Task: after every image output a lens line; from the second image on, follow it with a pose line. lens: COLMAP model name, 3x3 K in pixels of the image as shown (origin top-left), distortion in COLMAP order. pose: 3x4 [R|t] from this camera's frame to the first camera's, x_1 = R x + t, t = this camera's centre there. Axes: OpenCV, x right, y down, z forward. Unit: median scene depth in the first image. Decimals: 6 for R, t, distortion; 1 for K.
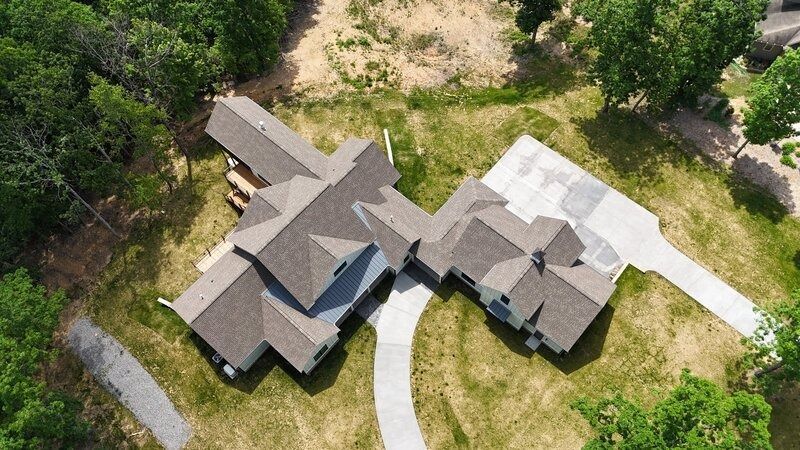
lens RADIAL K [[589.1, 0, 400.8], [0, 589.1, 223.4], [0, 0, 1]] dist [0.069302, -0.063430]
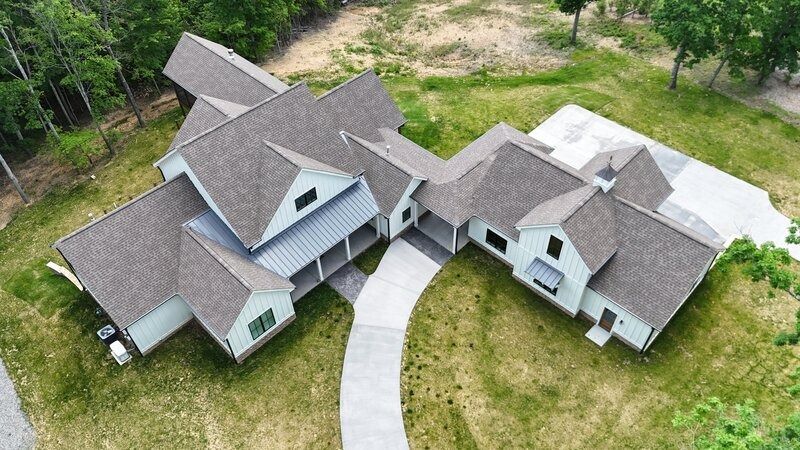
lens RADIAL K [[589.1, 0, 401.3], [0, 589.1, 228.0], [0, 0, 1]] dist [0.069302, -0.063430]
pose [[0.998003, 0.049220, -0.039592, 0.030534], [-0.058565, 0.955837, -0.288001, 0.266372], [0.023668, 0.289745, 0.956811, 0.329251]]
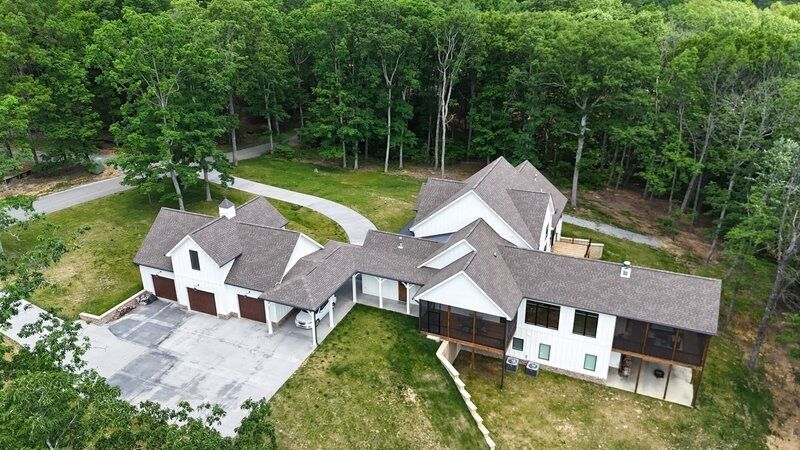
lens RADIAL K [[589.1, 0, 397.9], [0, 589.1, 226.9], [0, 0, 1]] dist [0.069302, -0.063430]
pose [[-0.953962, 0.151655, -0.258760, 0.190041], [-0.253419, 0.053885, 0.965855, -0.772097], [0.160420, 0.986964, -0.012972, 0.930927]]
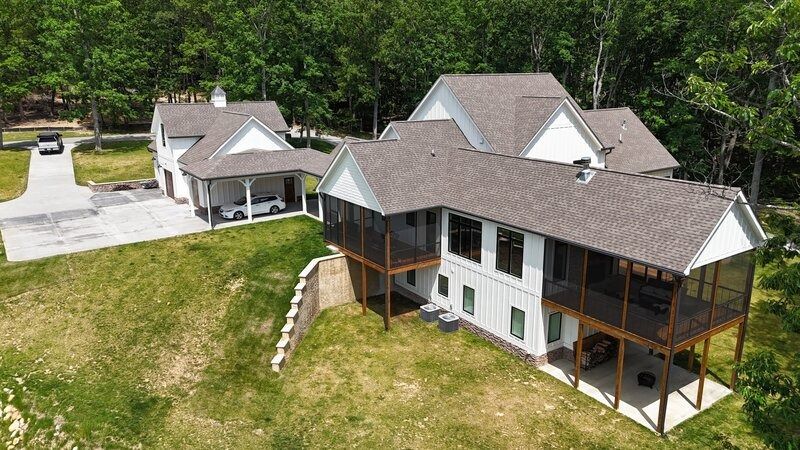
lens RADIAL K [[589.1, 0, 399.1], [0, 589.1, 226.2], [0, 0, 1]] dist [0.069302, -0.063430]
pose [[-0.967743, -0.038100, 0.249042, -0.216053], [0.236806, 0.199879, 0.950774, -0.582552], [-0.086003, 0.979079, -0.184410, 1.139493]]
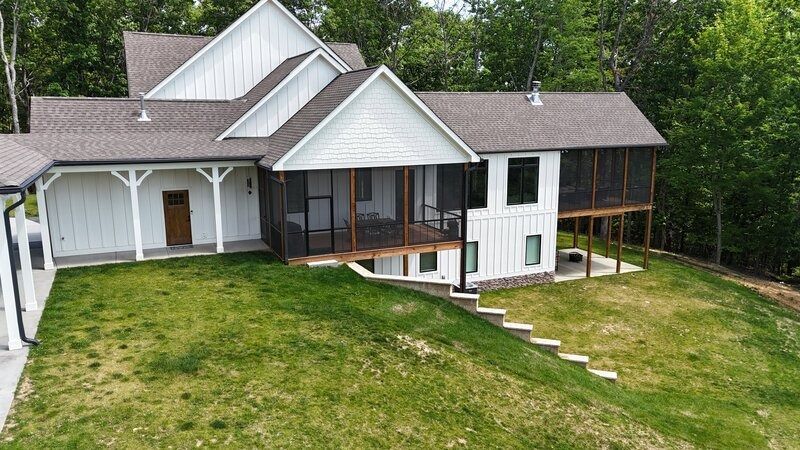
lens RADIAL K [[589.1, 0, 400.6], [0, 589.1, 228.2], [0, 0, 1]] dist [0.069302, -0.063430]
pose [[-0.417681, 0.201048, -0.886071, 0.235533], [-0.810281, 0.358799, 0.463365, -0.255702], [0.411080, 0.911506, 0.013042, 1.059874]]
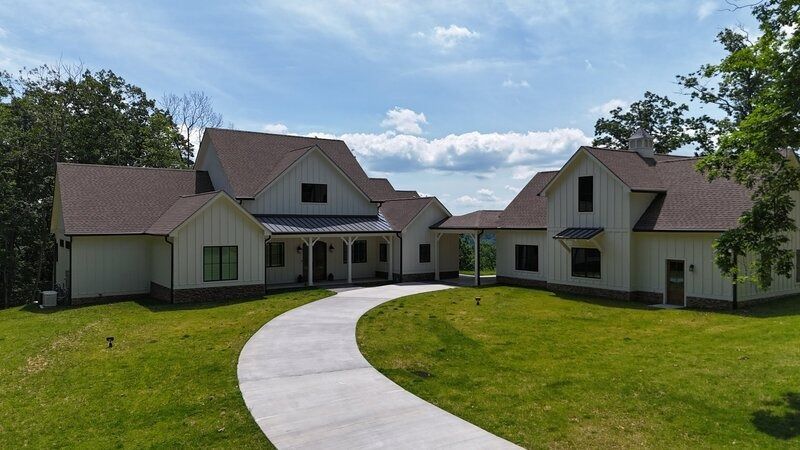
lens RADIAL K [[602.3, 0, 404.5], [0, 602.3, 230.8], [0, 0, 1]] dist [0.051502, -0.029851]
pose [[0.967412, 0.023548, -0.252110, 0.138519], [-0.235188, 0.452448, -0.860219, 0.564831], [0.093810, 0.891480, 0.443242, 0.681990]]
